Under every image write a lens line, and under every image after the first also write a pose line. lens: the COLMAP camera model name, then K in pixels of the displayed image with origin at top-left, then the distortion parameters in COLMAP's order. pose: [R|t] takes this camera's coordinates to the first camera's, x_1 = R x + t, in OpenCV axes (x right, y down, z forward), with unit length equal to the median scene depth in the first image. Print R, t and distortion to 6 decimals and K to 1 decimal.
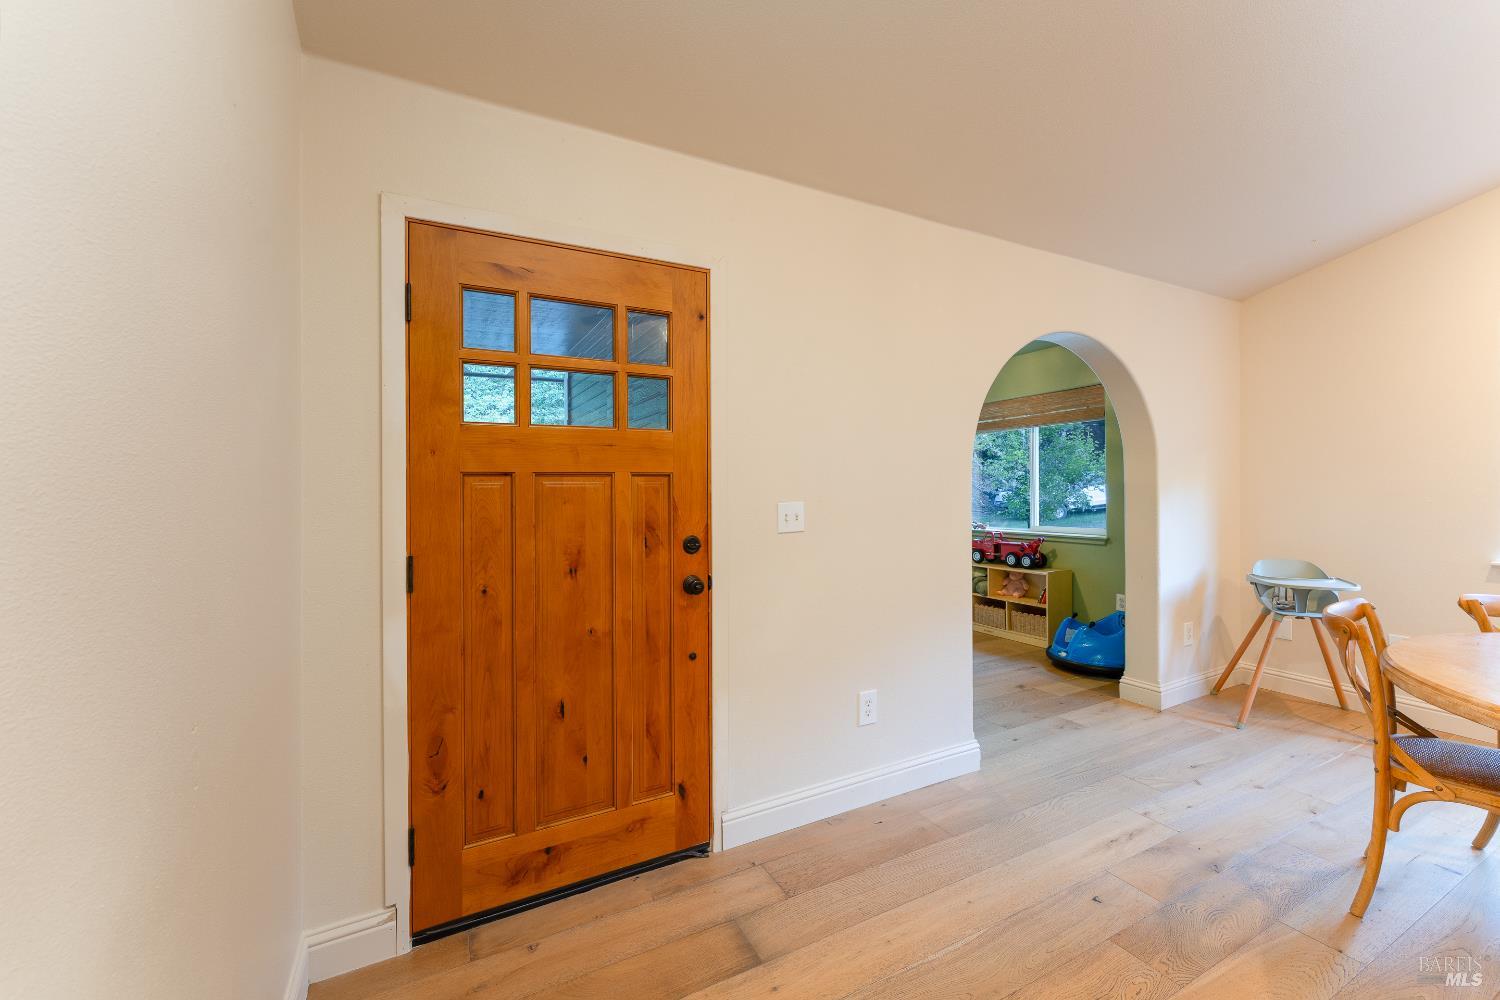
lens RADIAL K [[613.8, 0, 749.2], [0, 613.8, 487.2], [0, 0, 1]] dist [-0.003596, 0.000603]
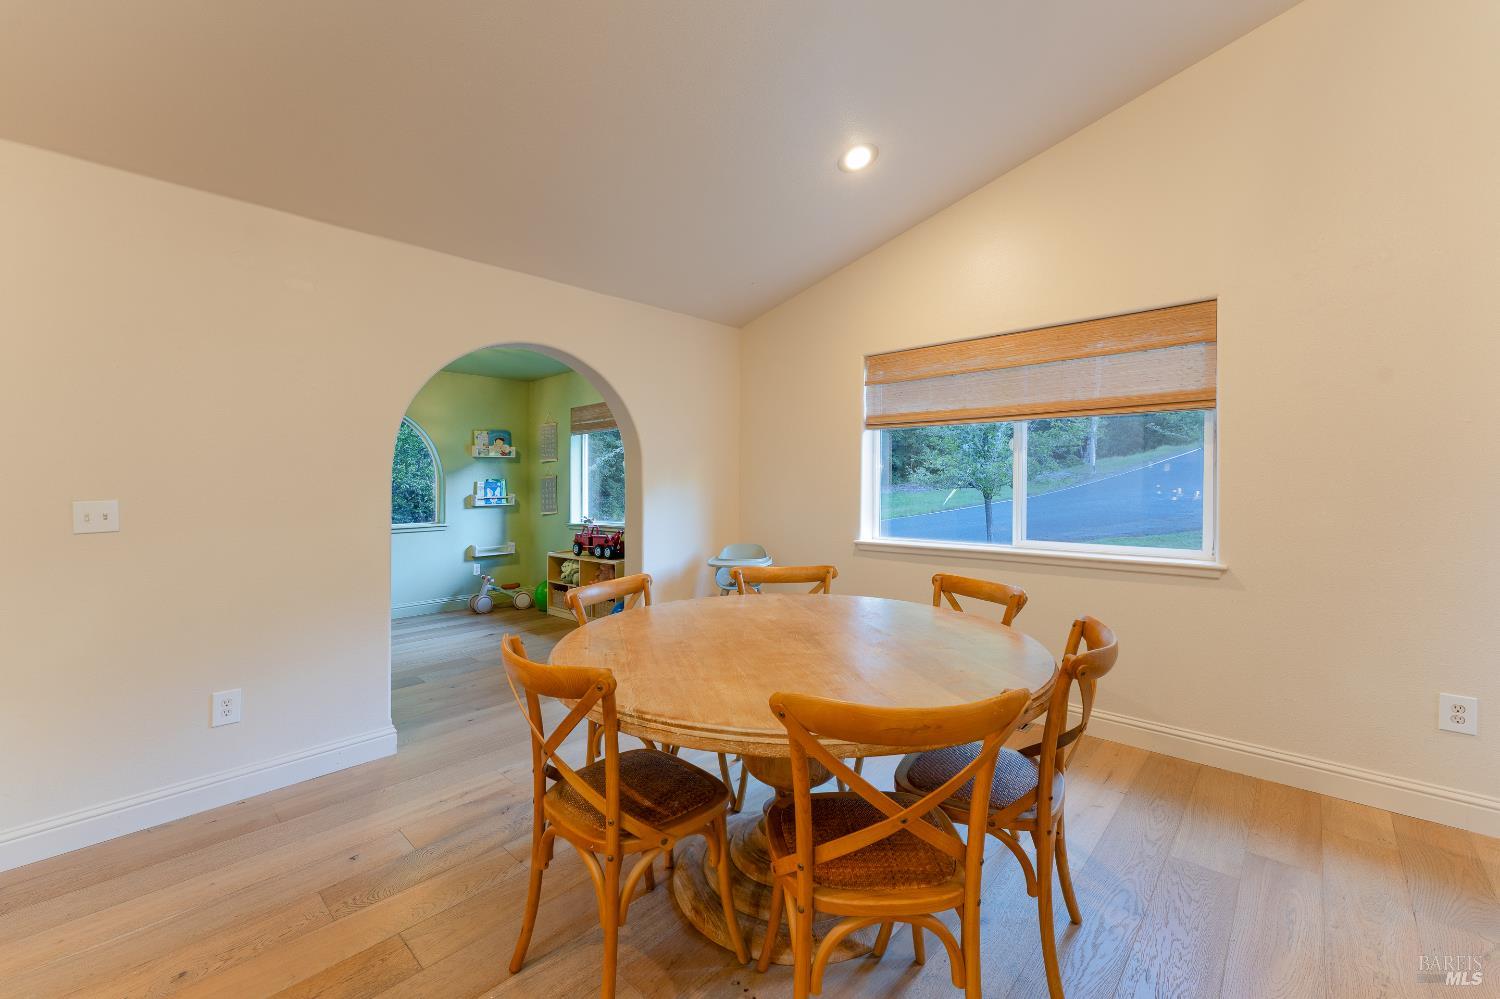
lens RADIAL K [[613.8, 0, 749.8], [0, 613.8, 488.2], [0, 0, 1]] dist [-0.003596, 0.000603]
pose [[0.943159, -0.002242, 0.332333, 0.741073], [-0.000558, 0.999965, 0.008327, -0.004003], [-0.332340, -0.008039, 0.943125, -0.235800]]
